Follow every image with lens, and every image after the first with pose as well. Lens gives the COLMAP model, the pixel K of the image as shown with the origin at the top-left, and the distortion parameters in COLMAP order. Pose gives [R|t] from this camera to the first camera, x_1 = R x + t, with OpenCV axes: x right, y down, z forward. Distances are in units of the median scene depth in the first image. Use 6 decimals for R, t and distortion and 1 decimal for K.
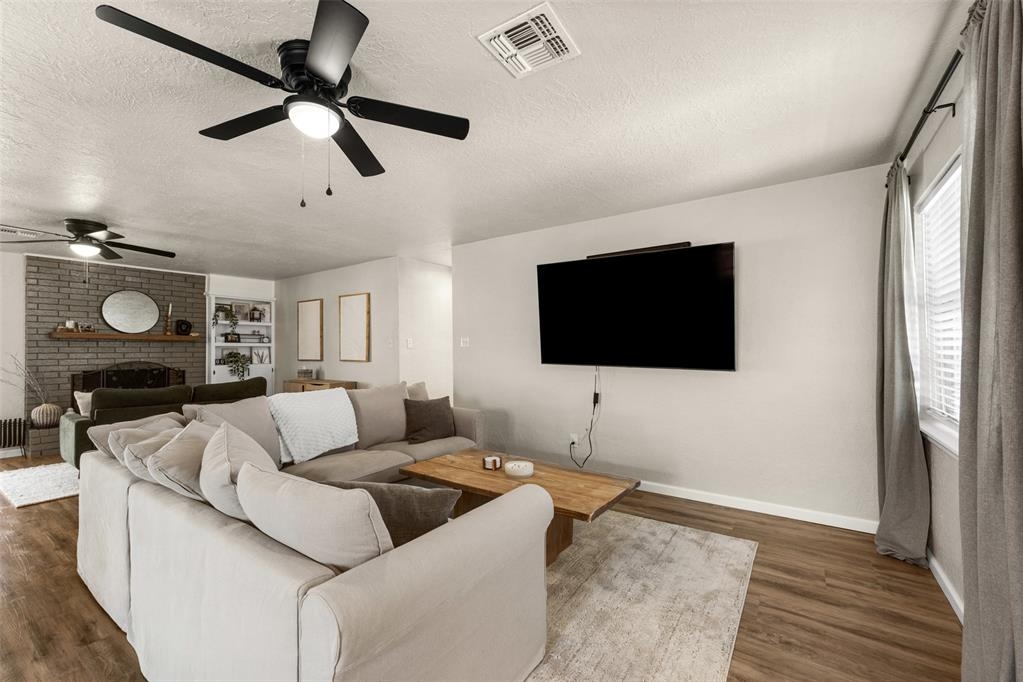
lens RADIAL K [[419.2, 0, 514.2], [0, 419.2, 347.5], [0, 0, 1]] dist [0.002096, -0.000041]
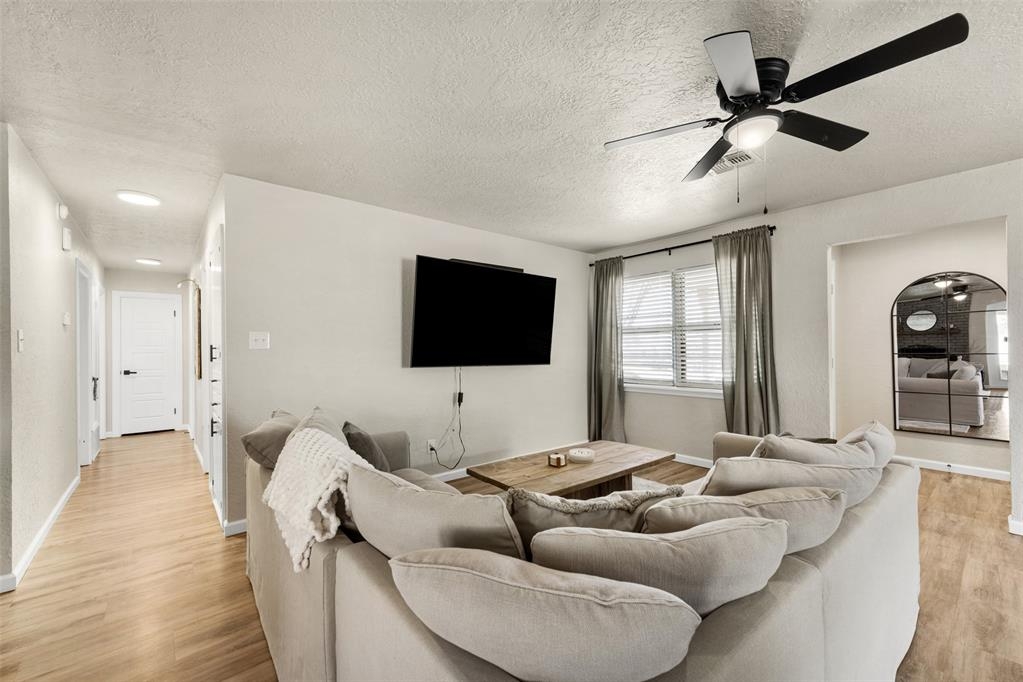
lens RADIAL K [[419.2, 0, 514.2], [0, 419.2, 347.5], [0, 0, 1]] dist [0.002096, -0.000041]
pose [[0.262767, 0.004106, 0.964850, -0.871627], [0.004559, 0.999975, -0.005497, 0.003888], [-0.964848, 0.005843, 0.262742, 0.677688]]
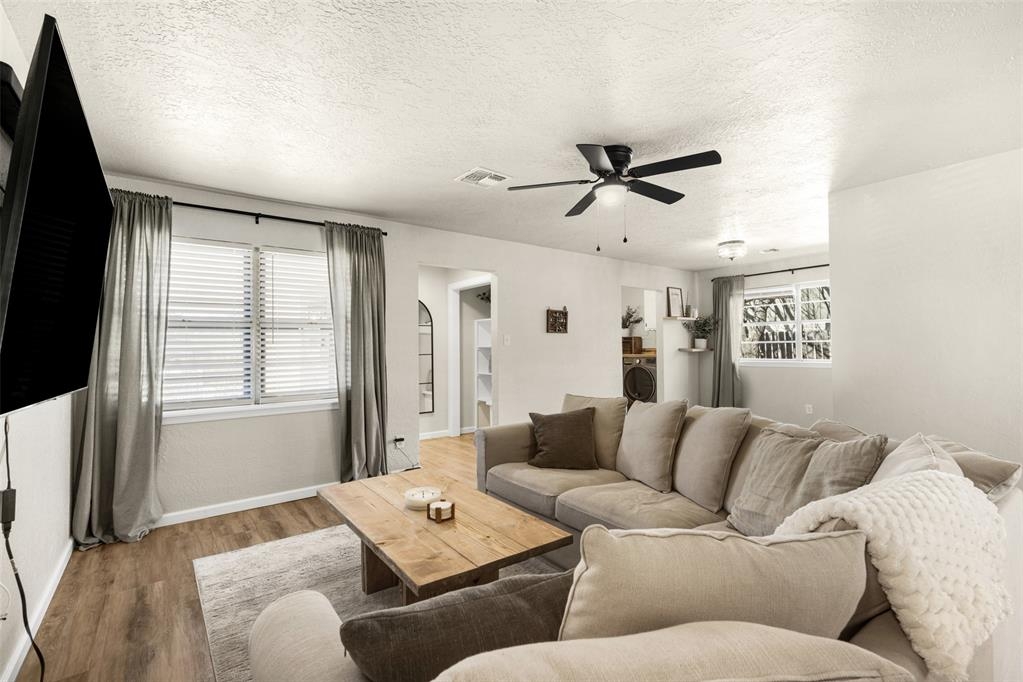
lens RADIAL K [[457.5, 0, 515.3], [0, 457.5, 344.1], [0, 0, 1]] dist [0.006803, -0.000369]
pose [[-0.949525, 0.017248, 0.313217, -0.338813], [0.013926, 0.999821, -0.012839, 0.005068], [-0.313382, -0.007829, -0.949595, 1.382805]]
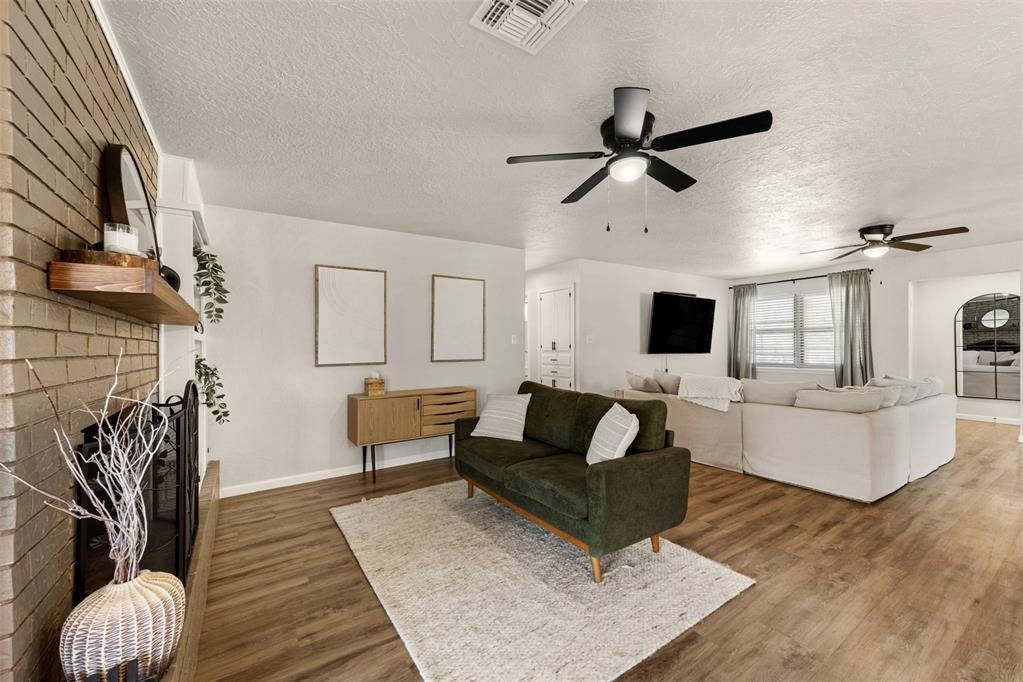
lens RADIAL K [[402.2, 0, 508.0], [0, 402.2, 343.5], [0, 0, 1]] dist [0.002326, -0.000008]
pose [[0.388614, 0.002670, 0.921397, -1.857729], [0.005236, 0.999973, -0.005106, 0.006076], [-0.921386, 0.006809, 0.388590, 1.084995]]
